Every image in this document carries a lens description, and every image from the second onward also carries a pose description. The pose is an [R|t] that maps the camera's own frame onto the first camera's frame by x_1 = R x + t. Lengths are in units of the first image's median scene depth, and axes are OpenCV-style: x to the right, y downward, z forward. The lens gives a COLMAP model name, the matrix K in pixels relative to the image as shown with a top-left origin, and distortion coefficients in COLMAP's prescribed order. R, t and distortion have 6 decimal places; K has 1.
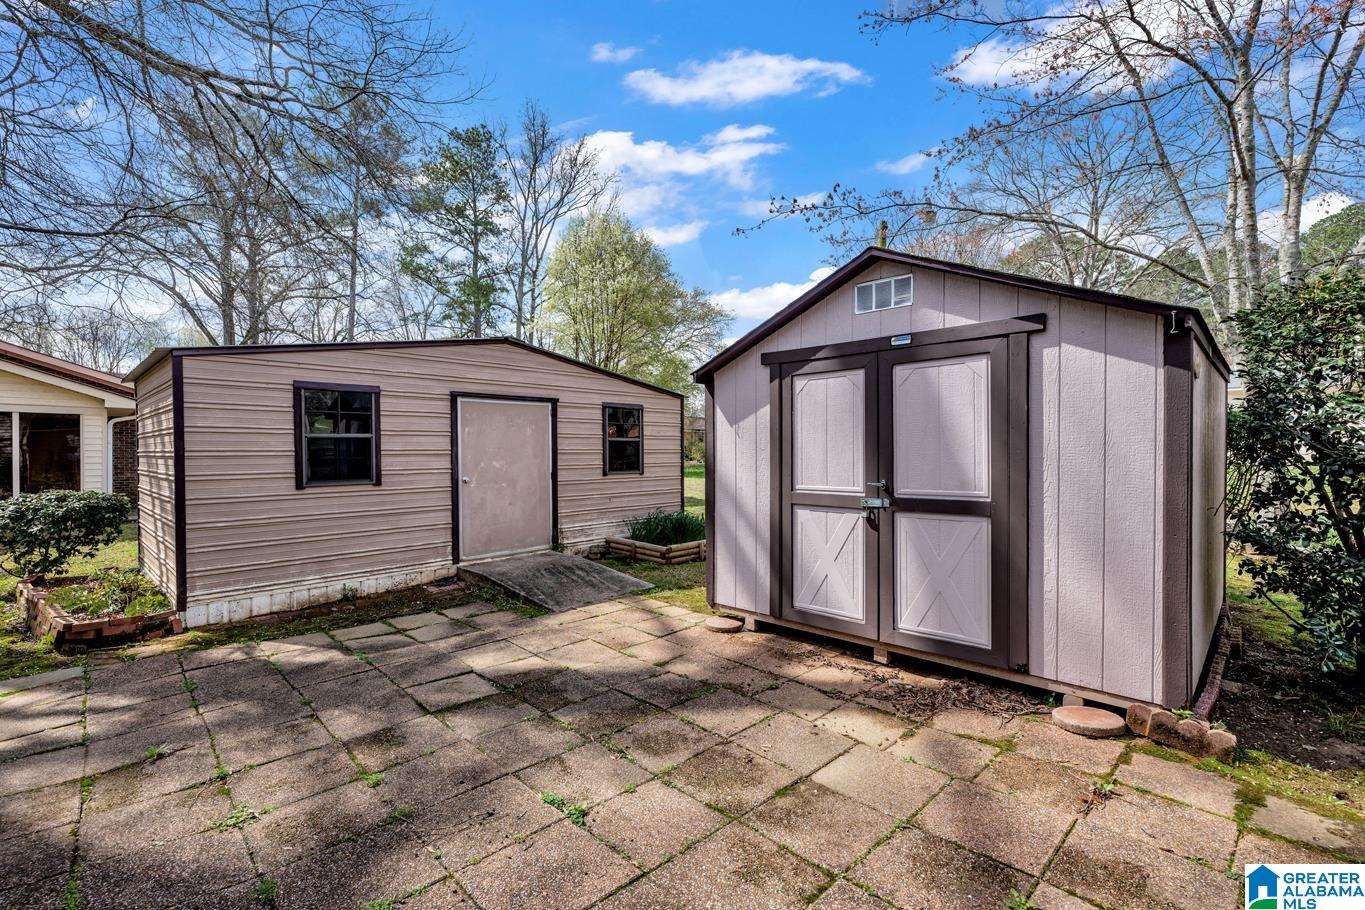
lens RADIAL K [[599.8, 0, 685.4], [0, 599.8, 458.5], [0, 0, 1]] dist [-0.001090, -0.000476]
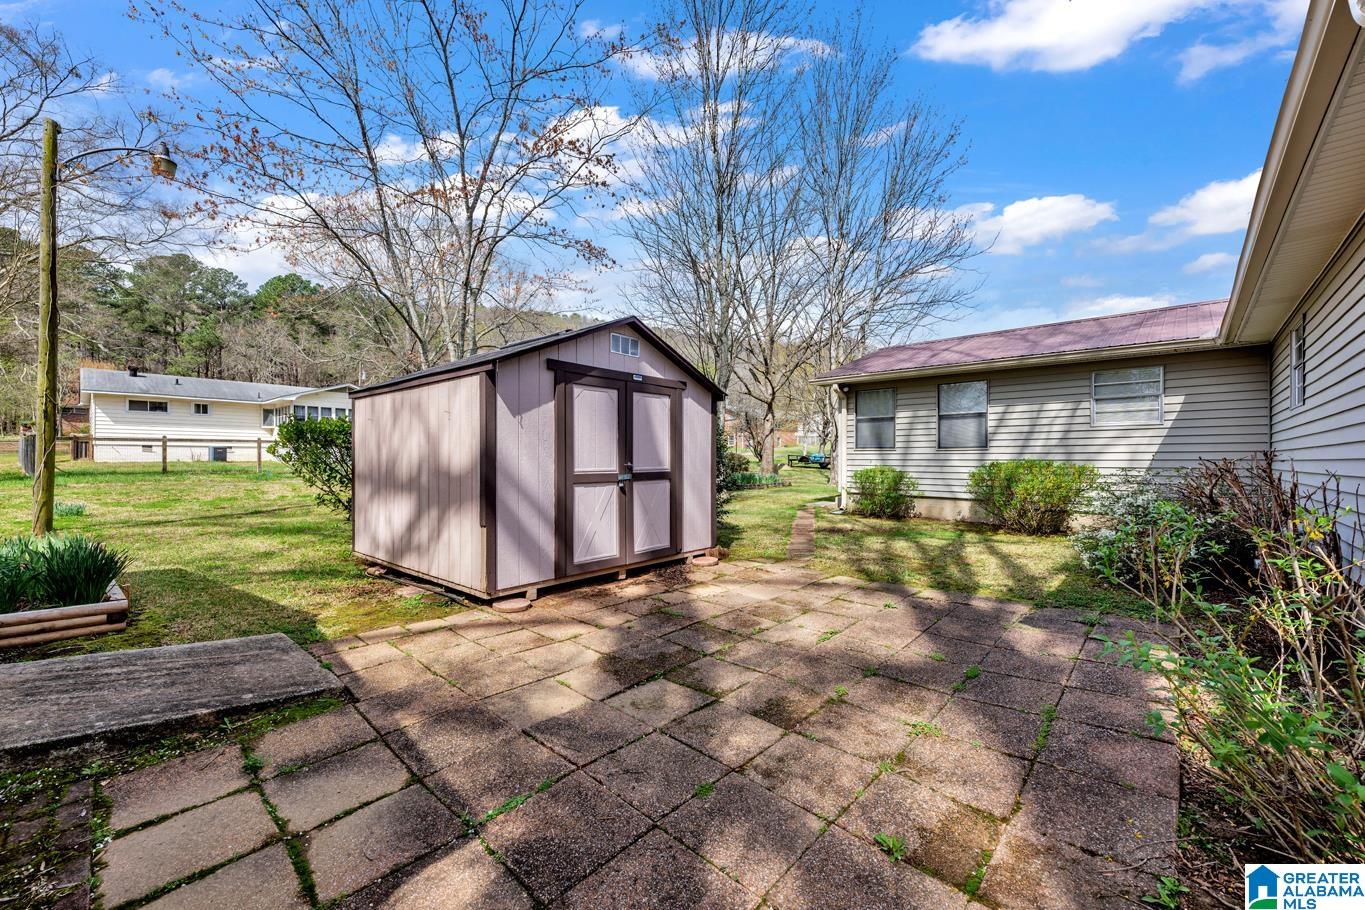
lens RADIAL K [[541.3, 0, 680.8], [0, 541.3, 455.6], [0, 0, 1]] dist [0.003087, 0.000073]
pose [[-0.062452, 0.006016, 0.998030, -1.101608], [0.002165, 0.999980, -0.005893, 0.026686], [-0.998046, 0.001793, -0.062463, 0.938798]]
